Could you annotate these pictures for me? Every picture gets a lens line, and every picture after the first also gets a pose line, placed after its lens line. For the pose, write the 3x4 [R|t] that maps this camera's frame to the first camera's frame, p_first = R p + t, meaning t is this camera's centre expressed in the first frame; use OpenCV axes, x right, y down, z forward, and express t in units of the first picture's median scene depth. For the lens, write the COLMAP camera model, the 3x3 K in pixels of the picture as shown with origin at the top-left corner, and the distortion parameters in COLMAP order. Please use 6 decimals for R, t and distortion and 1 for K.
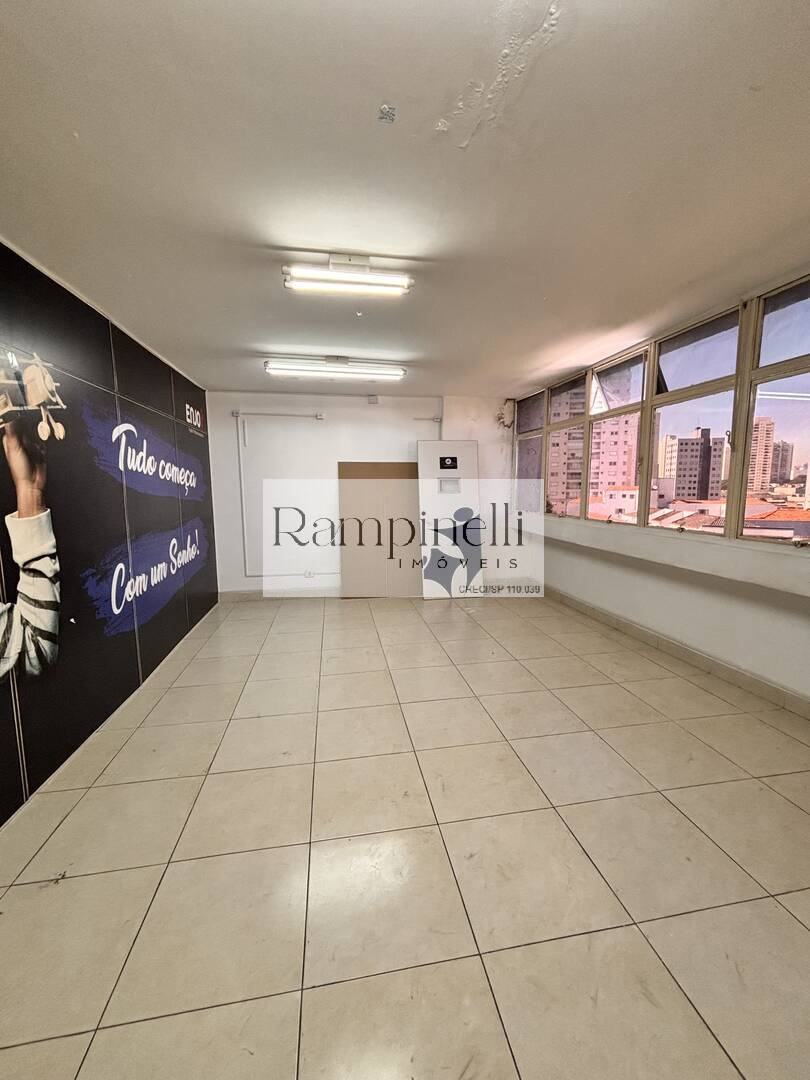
lens RADIAL K [[436.1, 0, 407.7], [0, 436.1, 539.6], [0, 0, 1]] dist [0.003087, -0.001529]
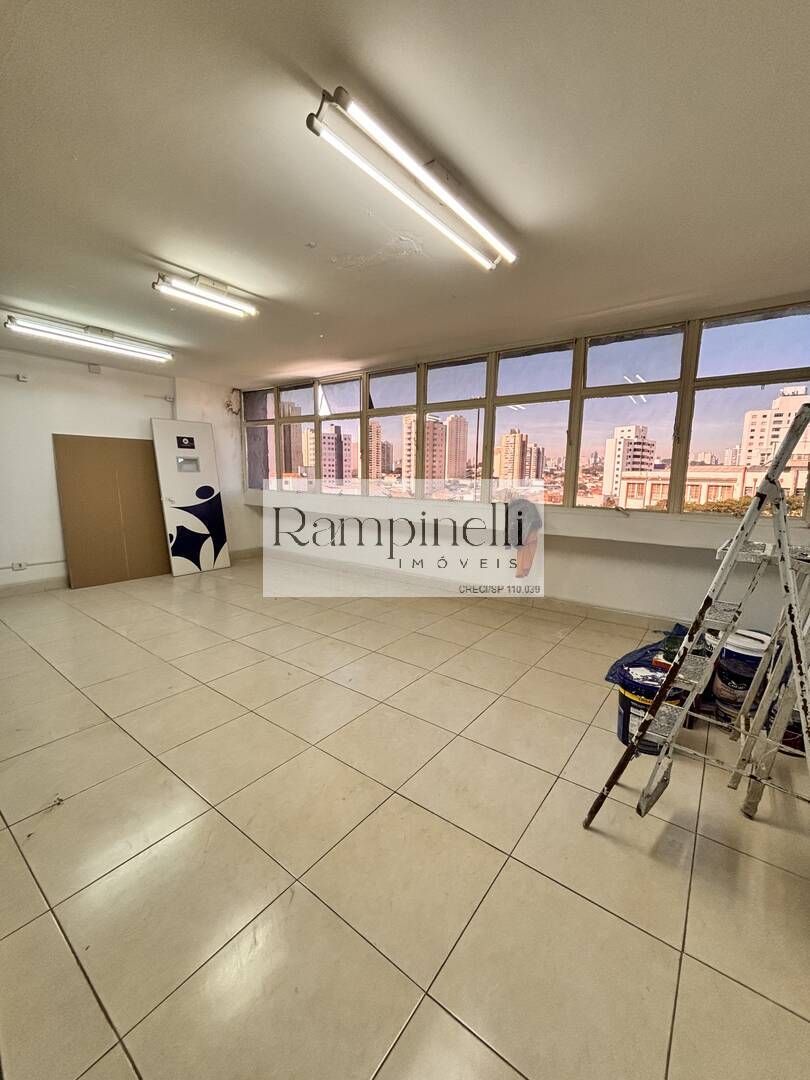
lens RADIAL K [[436.1, 0, 408.6], [0, 436.1, 535.2], [0, 0, 1]] dist [0.003087, -0.001529]
pose [[0.730932, -0.077864, 0.677993, -0.356079], [0.063487, 0.996920, 0.046047, 0.043044], [-0.679490, 0.009387, 0.733624, -0.183753]]
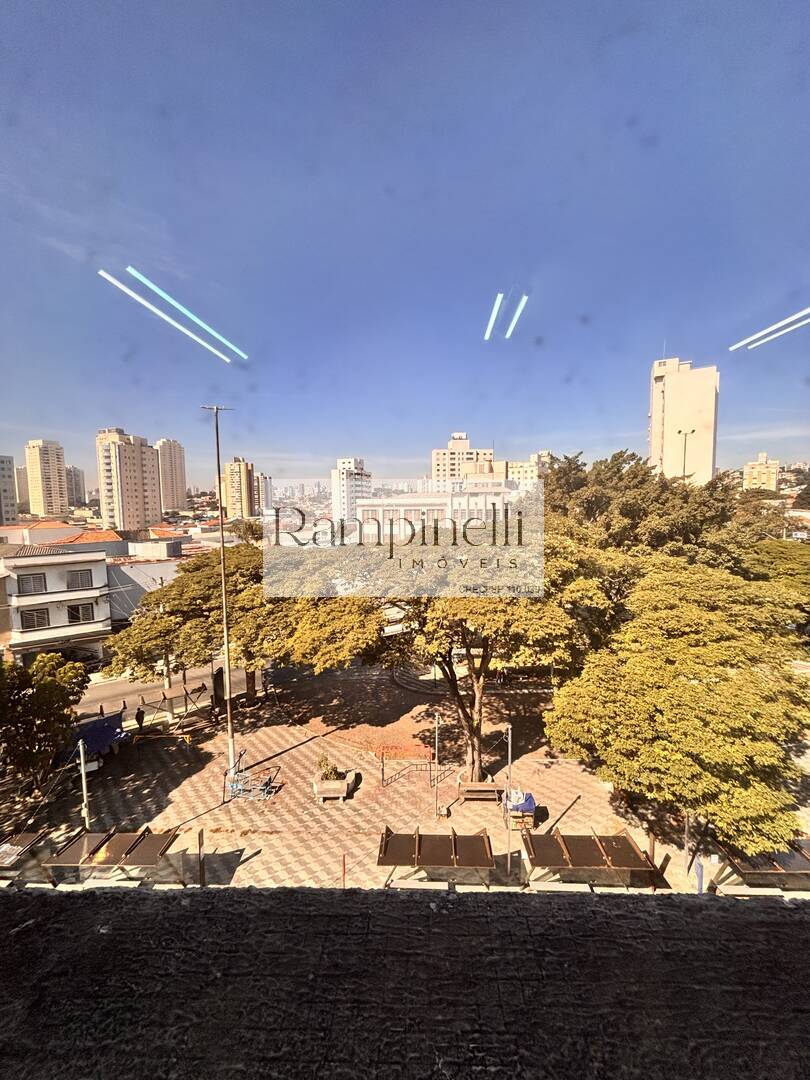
lens RADIAL K [[436.1, 0, 406.9], [0, 436.1, 537.7], [0, 0, 1]] dist [0.003087, -0.001529]
pose [[0.221880, -0.072102, 0.972404, 0.503178], [0.127138, 0.990888, 0.044463, -0.082593], [-0.966750, 0.113764, 0.229025, 0.765210]]
